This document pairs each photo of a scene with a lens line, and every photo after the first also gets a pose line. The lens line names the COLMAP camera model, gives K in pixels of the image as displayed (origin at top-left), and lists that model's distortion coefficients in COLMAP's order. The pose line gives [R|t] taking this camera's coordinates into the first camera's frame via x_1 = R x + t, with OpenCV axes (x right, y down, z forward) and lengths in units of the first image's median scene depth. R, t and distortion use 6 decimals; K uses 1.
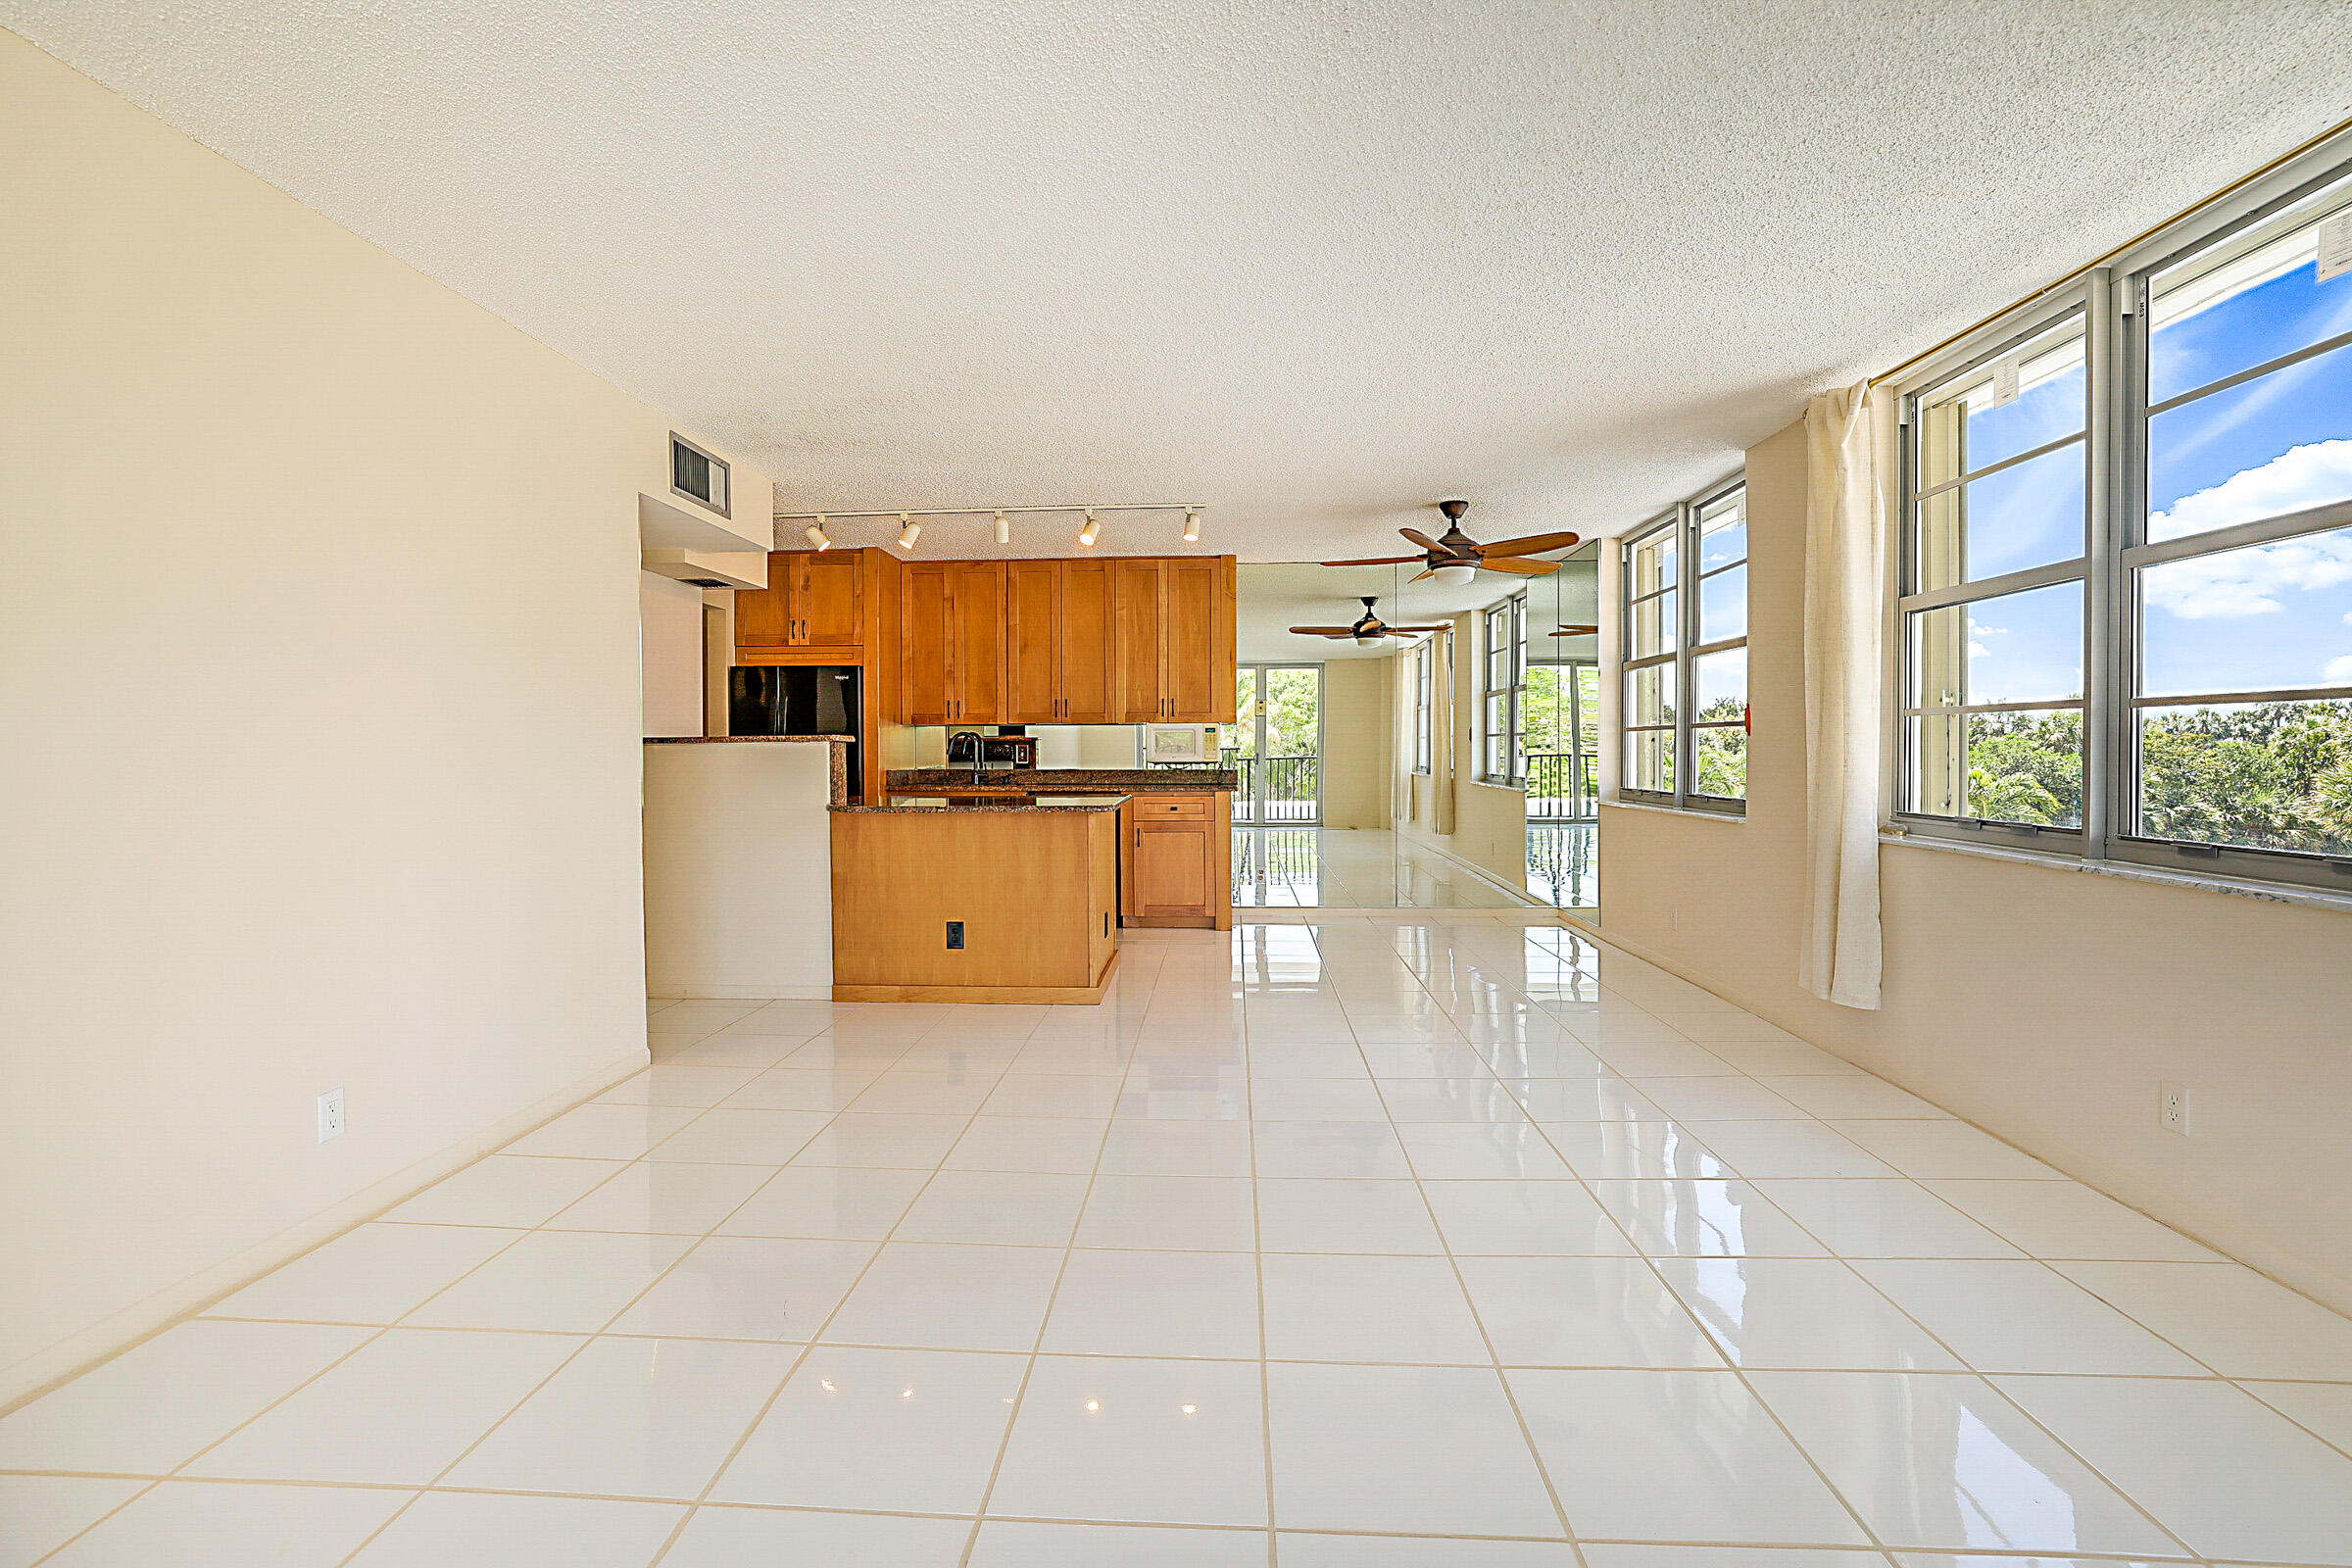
lens RADIAL K [[1053.2, 0, 1165.6], [0, 1053.2, 755.5], [0, 0, 1]] dist [-0.055680, 0.024402]
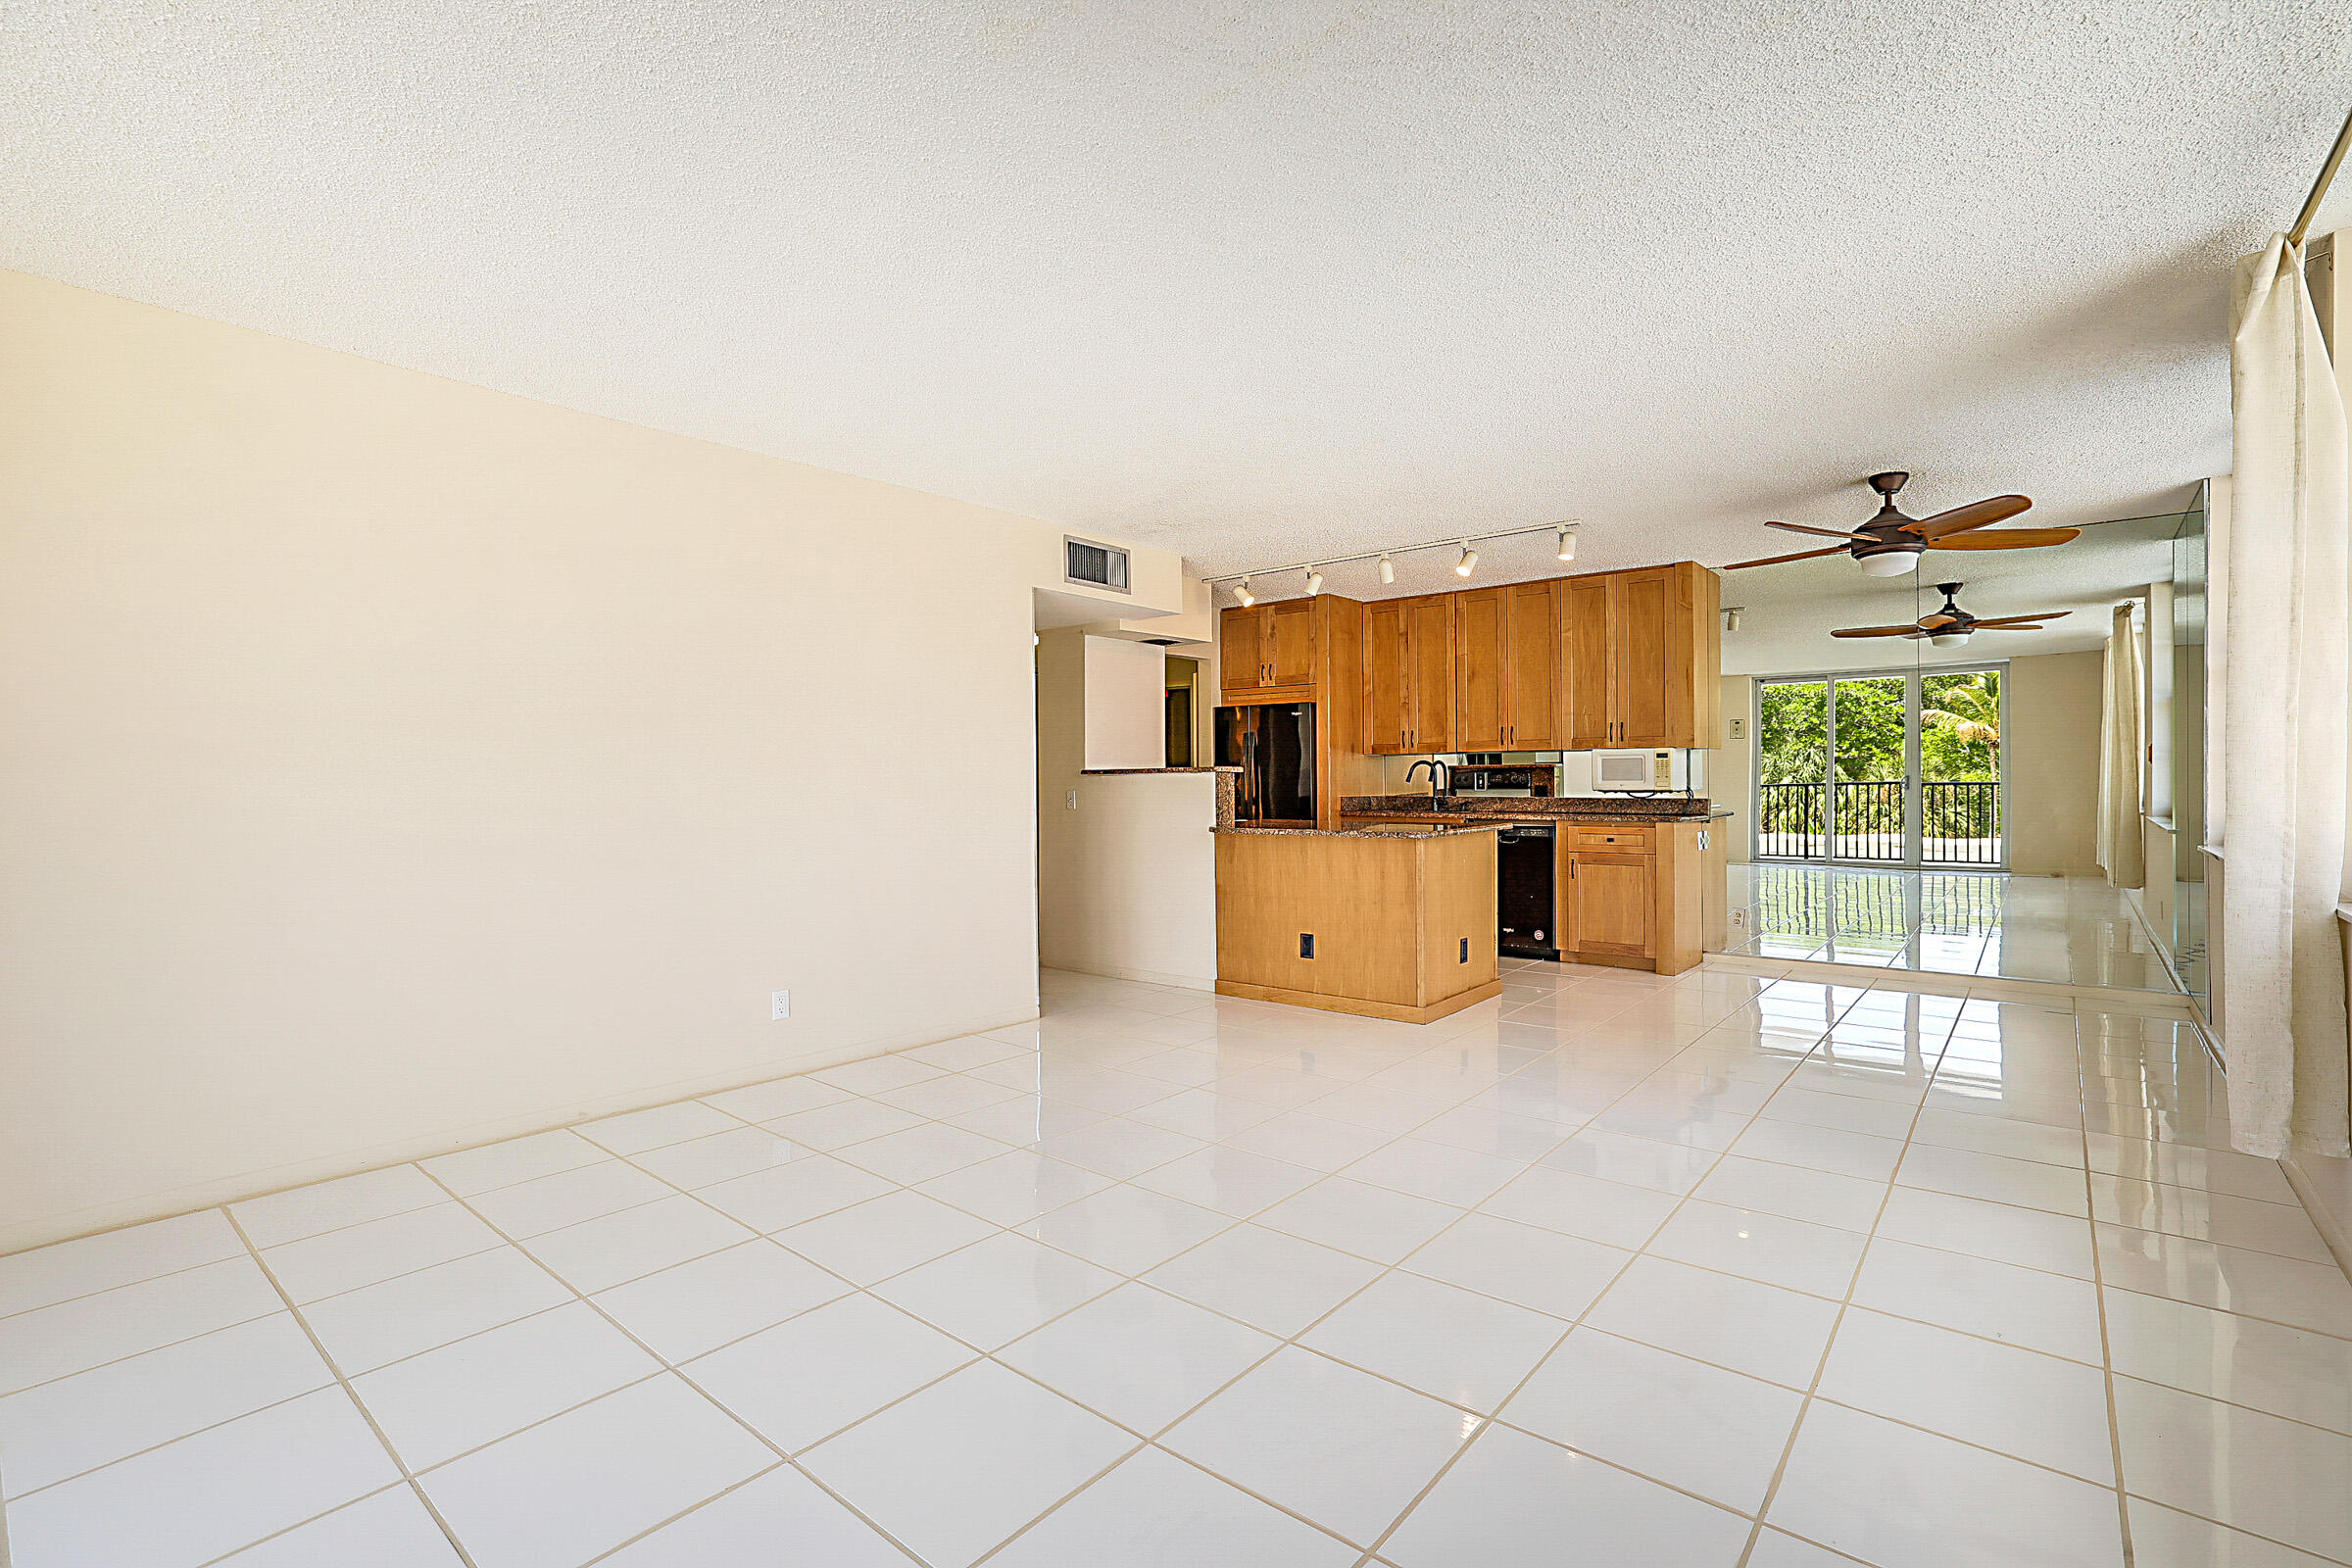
lens RADIAL K [[1070.4, 0, 1173.0], [0, 1070.4, 781.6], [0, 0, 1]] dist [-0.042470, 0.019529]
pose [[0.801564, -0.000884, -0.597909, 0.280635], [0.001620, 0.999998, 0.000693, -0.003014], [0.597907, -0.001524, 0.801564, 0.005658]]
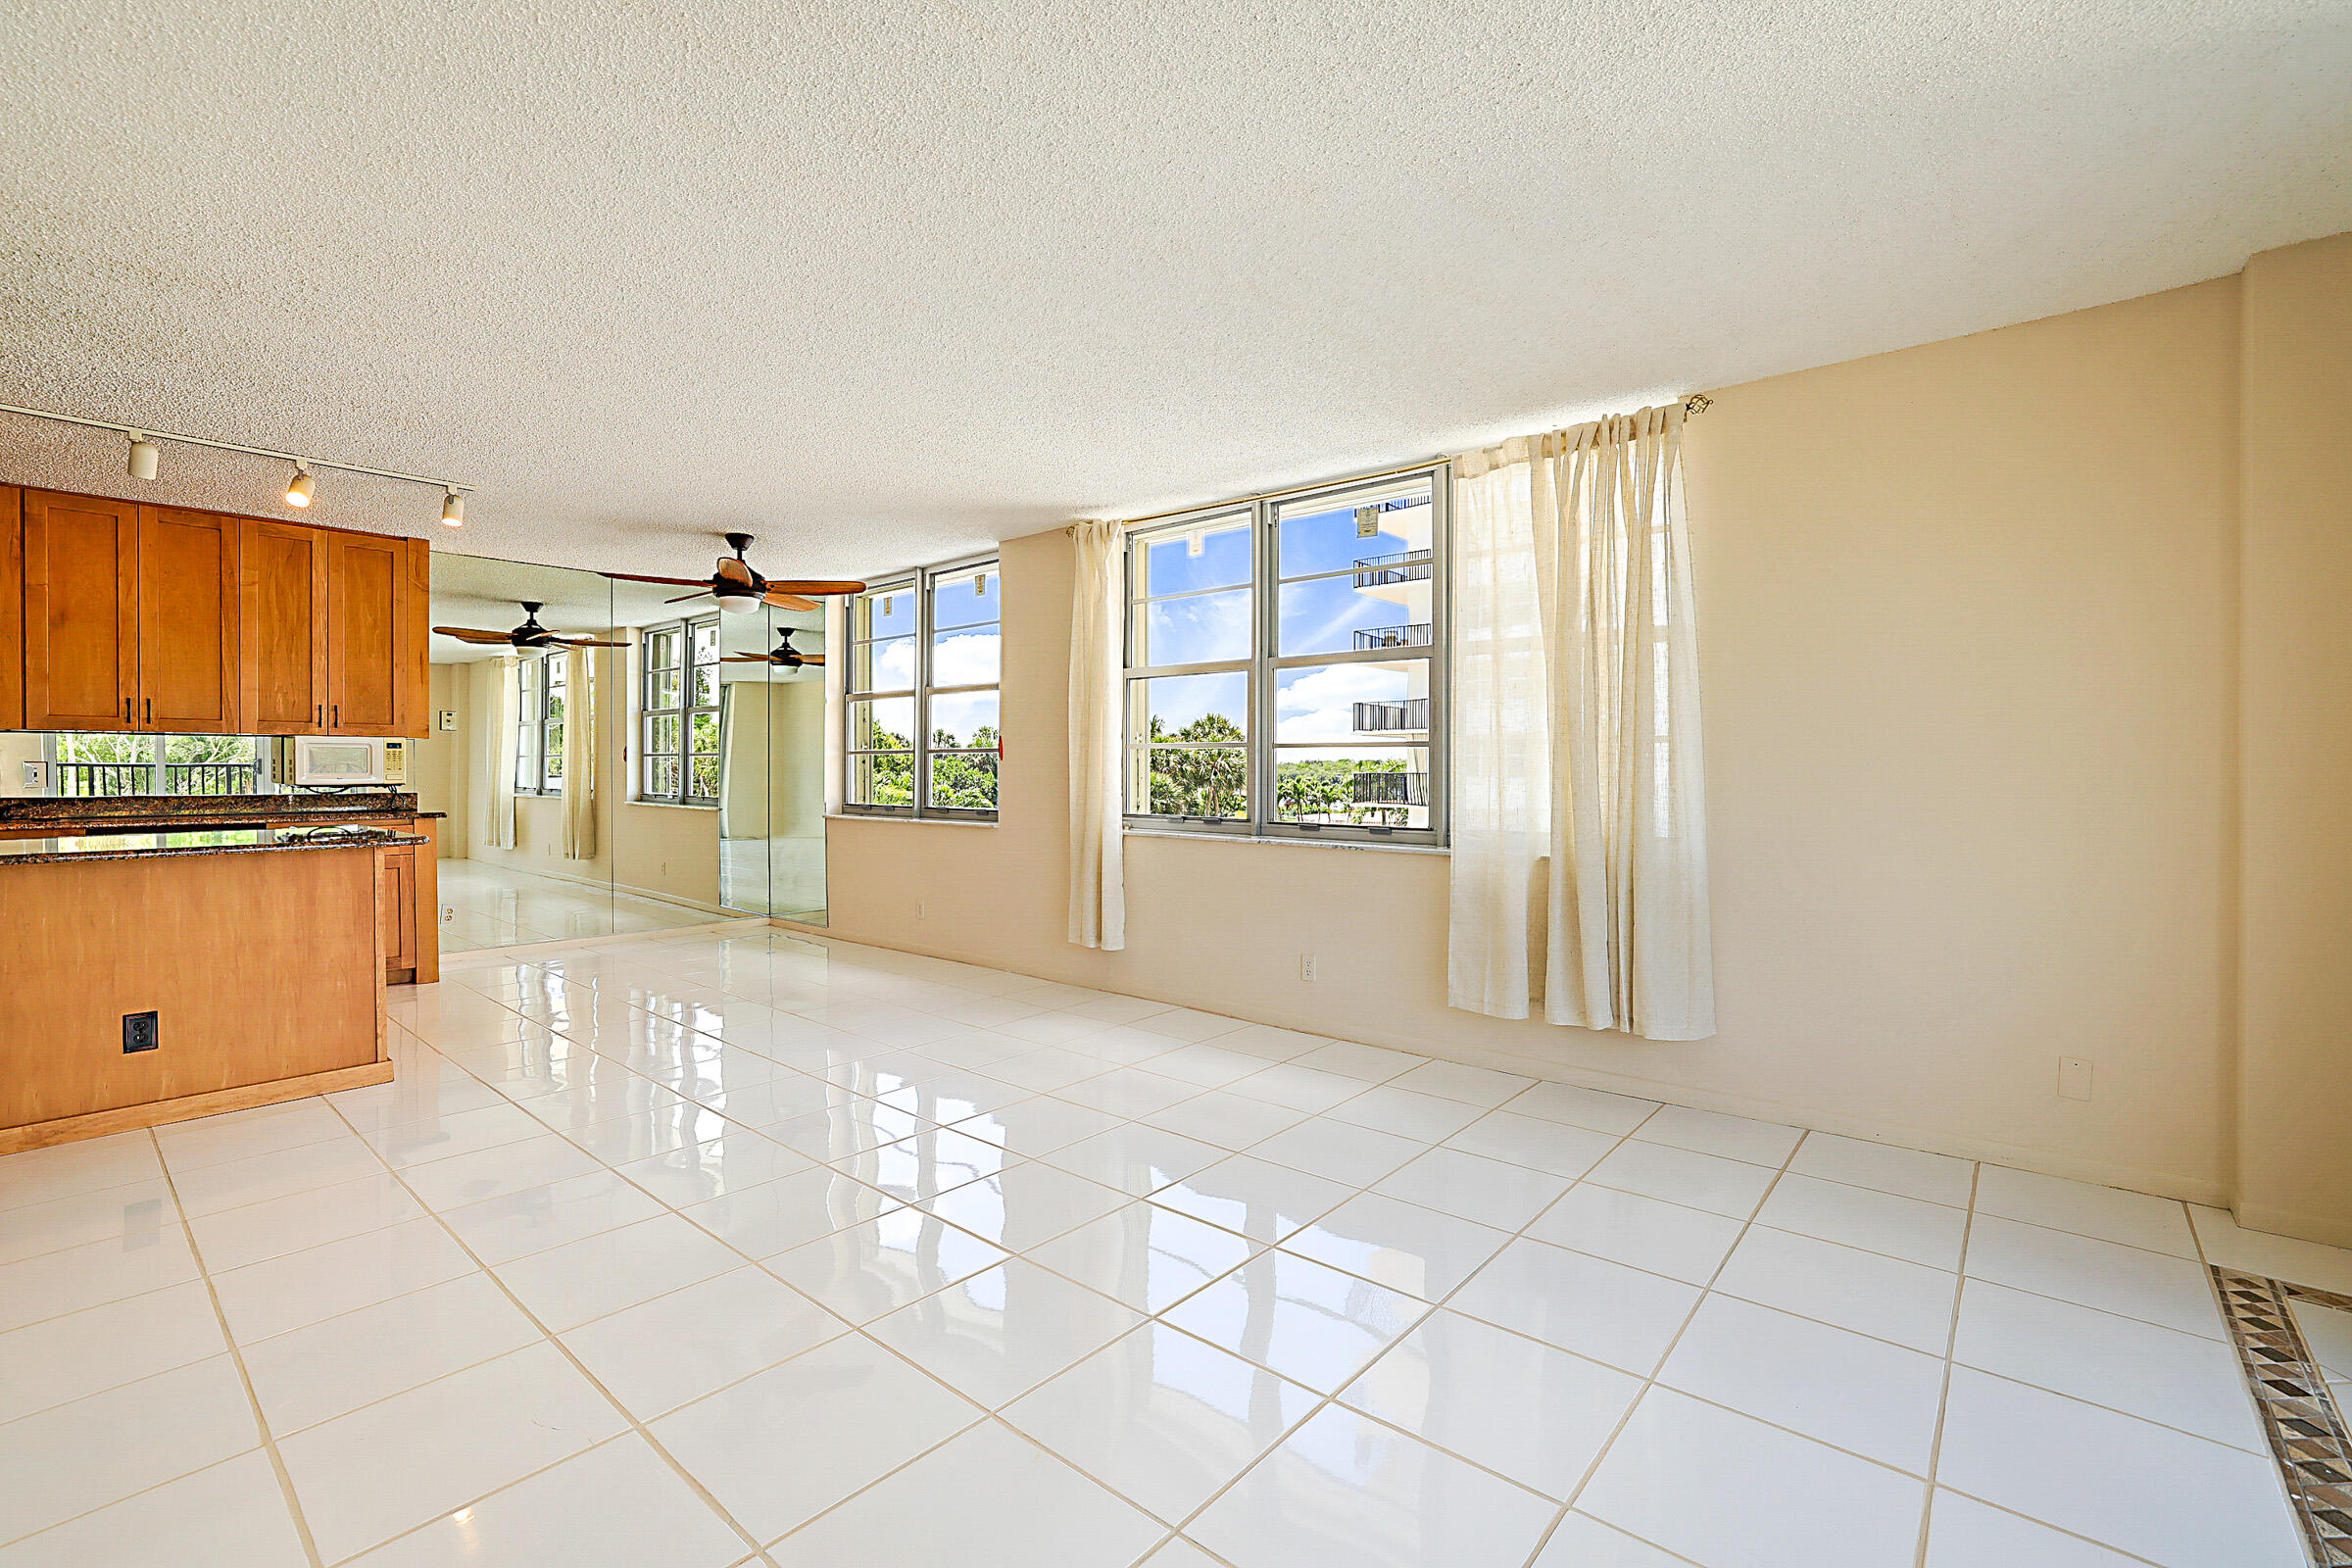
lens RADIAL K [[1037.7, 0, 1180.7], [0, 1037.7, 773.0], [0, 0, 1]] dist [-0.050095, 0.022377]
pose [[0.600909, -0.000244, 0.799317, -0.249144], [0.001168, 0.999999, -0.000573, -0.001591], [-0.799317, 0.001278, 0.600909, 0.023904]]
